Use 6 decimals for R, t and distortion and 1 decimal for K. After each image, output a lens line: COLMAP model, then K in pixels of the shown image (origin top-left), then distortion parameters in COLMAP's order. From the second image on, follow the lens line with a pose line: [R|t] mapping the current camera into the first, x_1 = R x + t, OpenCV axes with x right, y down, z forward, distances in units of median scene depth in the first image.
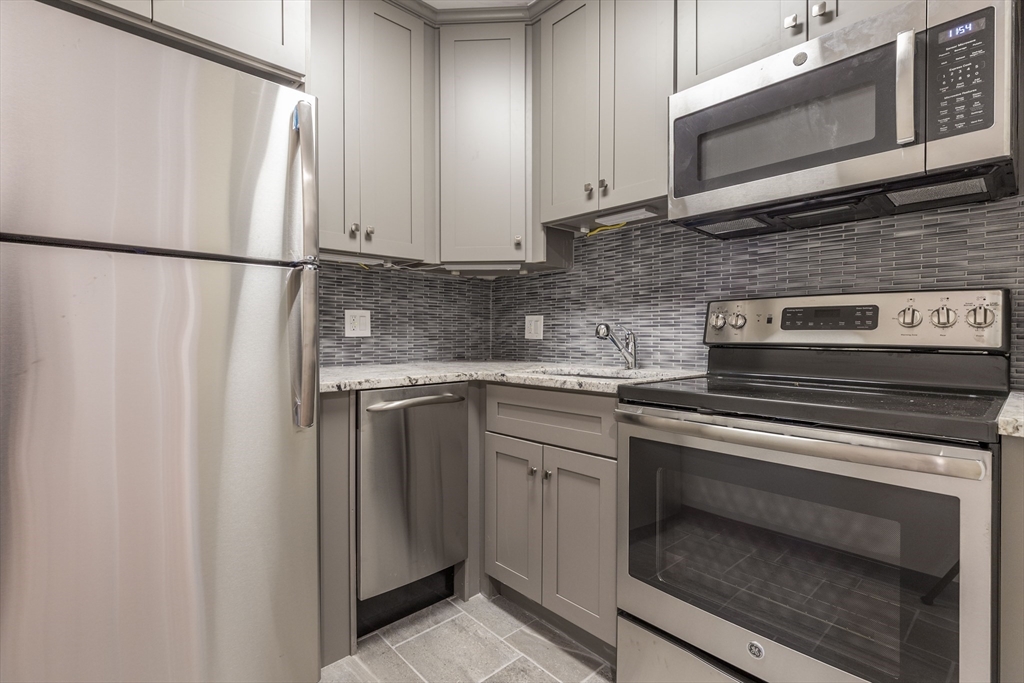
lens RADIAL K [[467.1, 0, 517.6], [0, 467.1, 345.3], [0, 0, 1]] dist [0.010360, 0.000769]
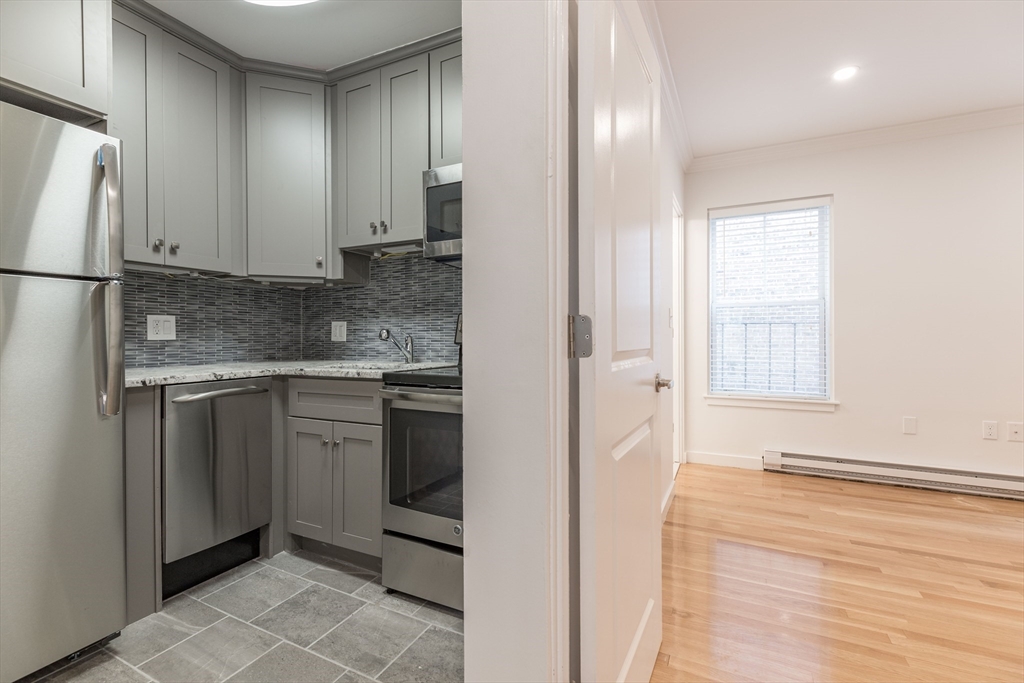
lens RADIAL K [[467.1, 0, 520.1], [0, 467.1, 342.3], [0, 0, 1]] dist [0.010360, 0.000769]
pose [[0.946668, -0.007009, 0.322134, 0.116671], [0.010907, 0.999888, -0.010296, 0.008702], [-0.322026, 0.013260, 0.946638, -0.372186]]
